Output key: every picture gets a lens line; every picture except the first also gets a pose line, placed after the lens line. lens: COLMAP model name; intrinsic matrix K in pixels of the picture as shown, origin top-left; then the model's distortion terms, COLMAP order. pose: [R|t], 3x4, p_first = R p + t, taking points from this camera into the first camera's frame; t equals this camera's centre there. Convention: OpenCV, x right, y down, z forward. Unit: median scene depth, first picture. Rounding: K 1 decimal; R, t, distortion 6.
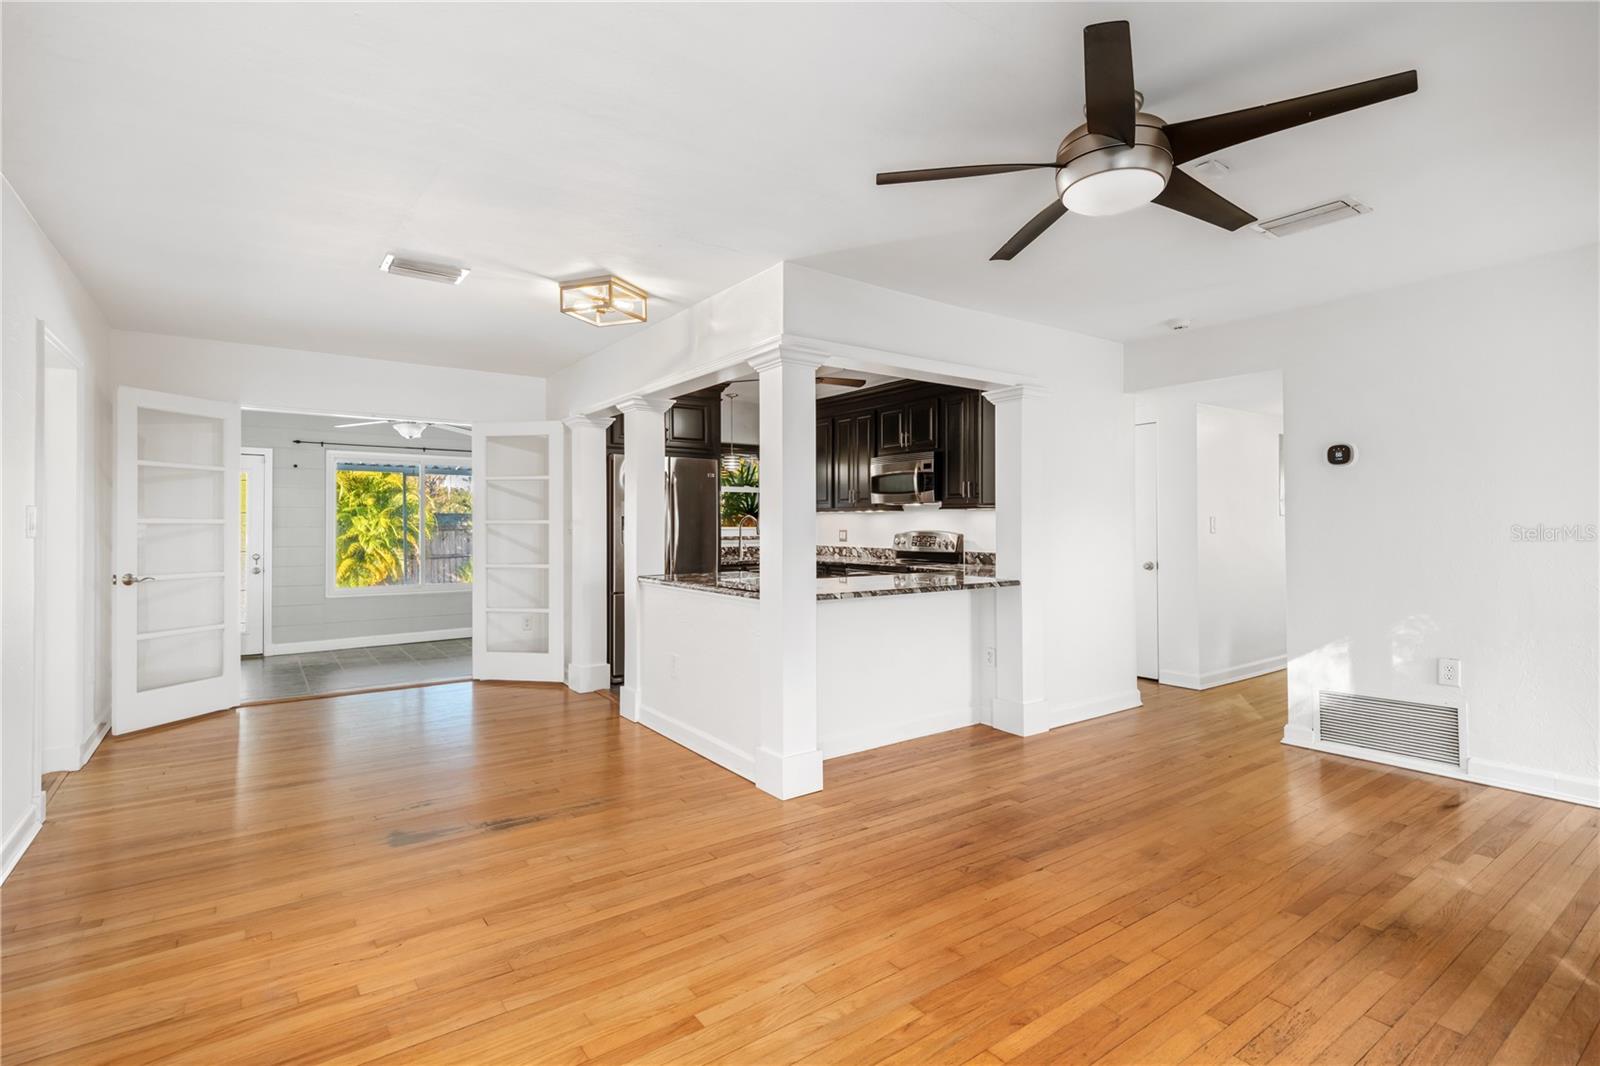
lens RADIAL K [[760.2, 0, 801.5], [0, 760.2, 526.9], [0, 0, 1]] dist [0.006472, -0.000107]
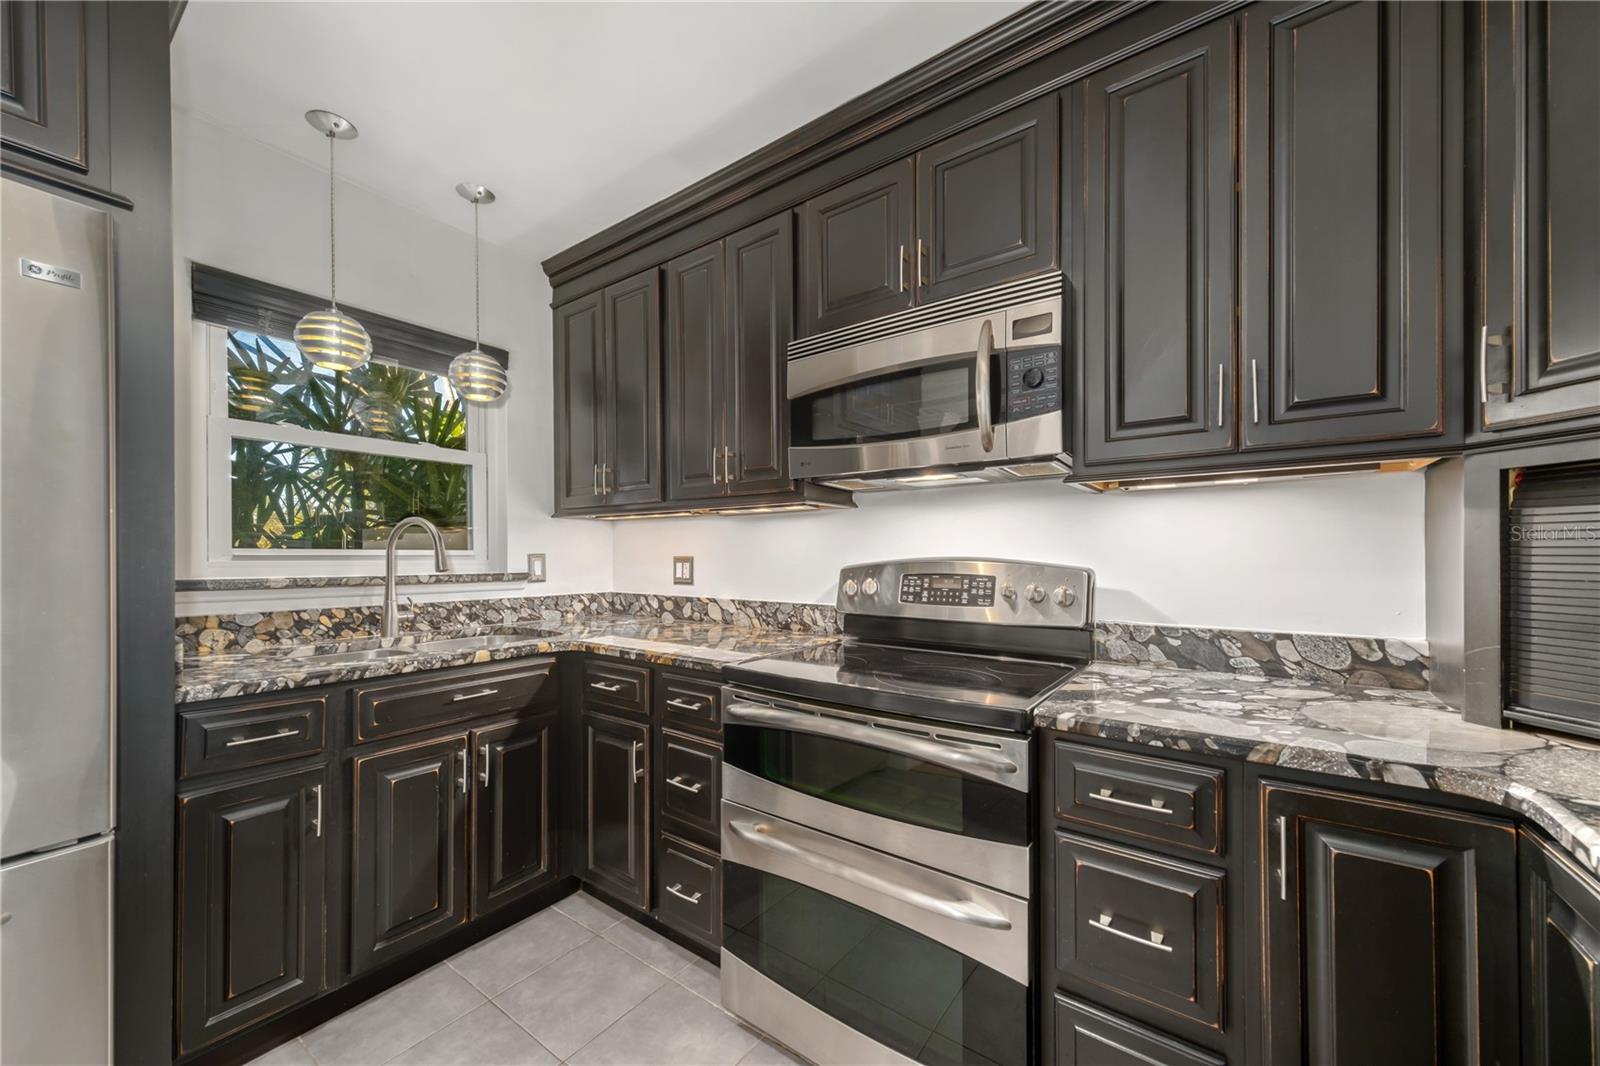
lens RADIAL K [[606.0, 0, 802.1], [0, 606.0, 555.2], [0, 0, 1]] dist [0.001219, 0.000078]
pose [[0.952140, -0.001067, 0.305659, 0.015448], [0.002057, 0.999994, -0.002920, 0.004082], [-0.305654, 0.003409, 0.952136, 0.718643]]
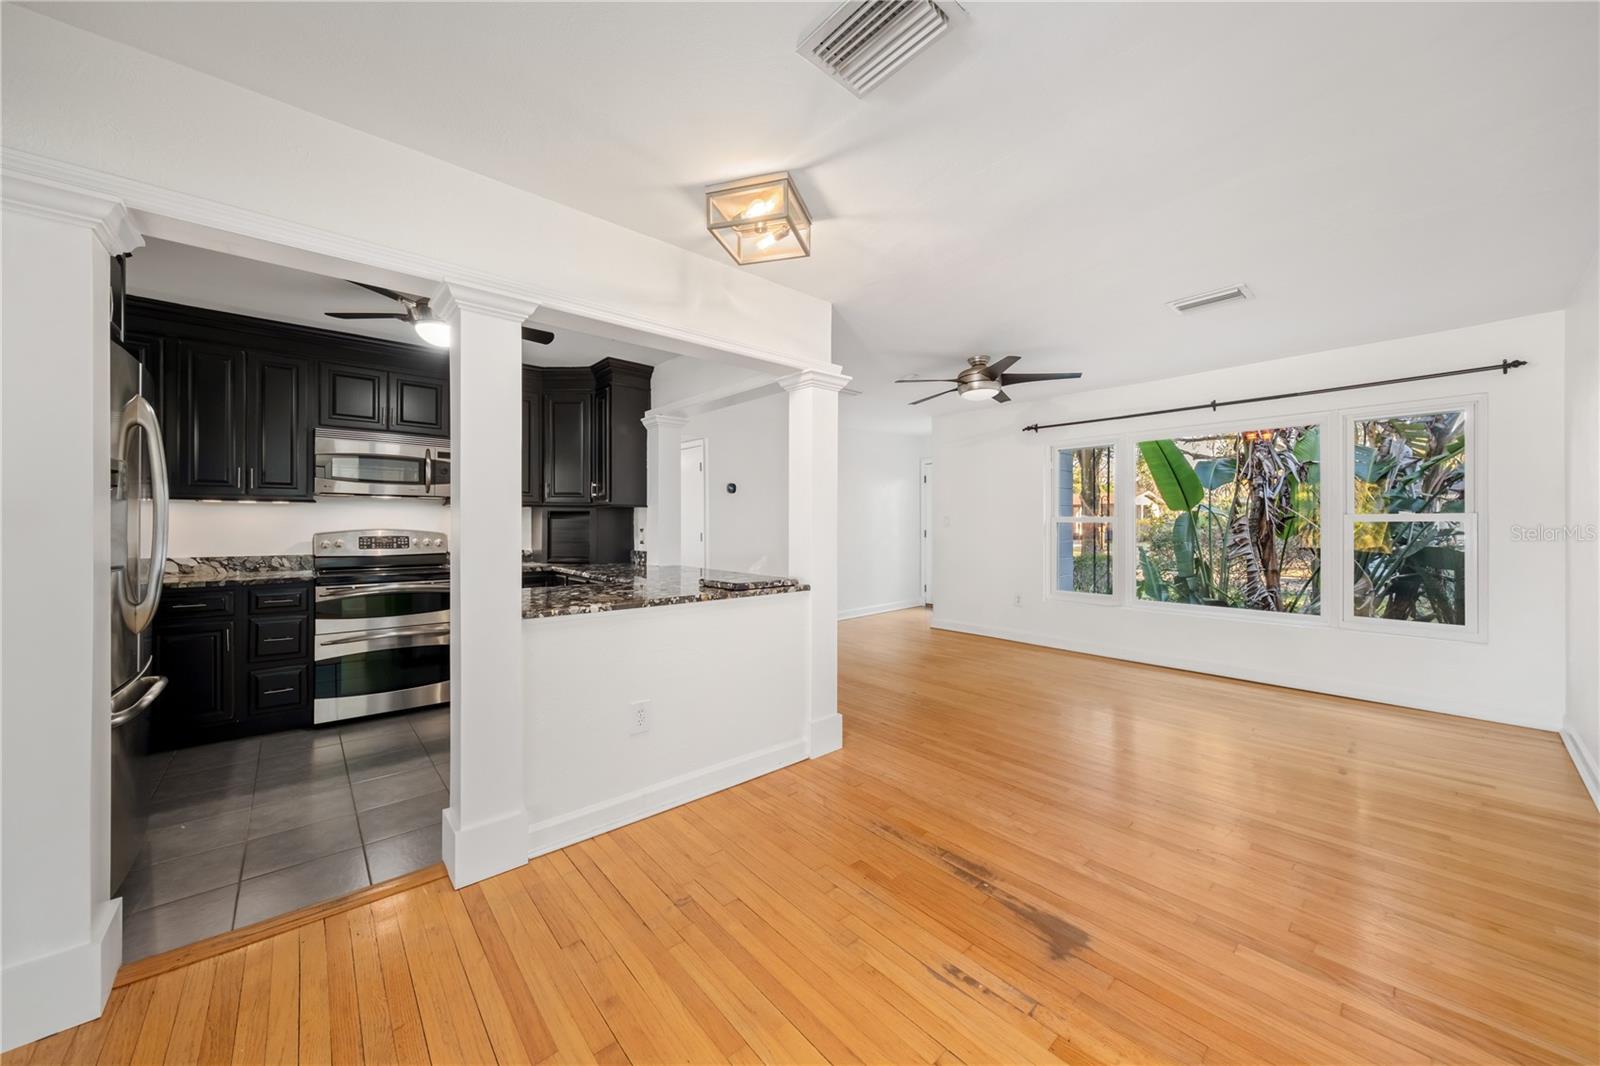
lens RADIAL K [[565.8, 0, 803.2], [0, 565.8, 524.7], [0, 0, 1]] dist [0.001467, 0.000111]
pose [[-0.104741, -0.000893, 0.994499, -0.464910], [-0.000496, 1.000000, 0.000846, -0.001083], [-0.994499, -0.000405, -0.104742, 0.580818]]
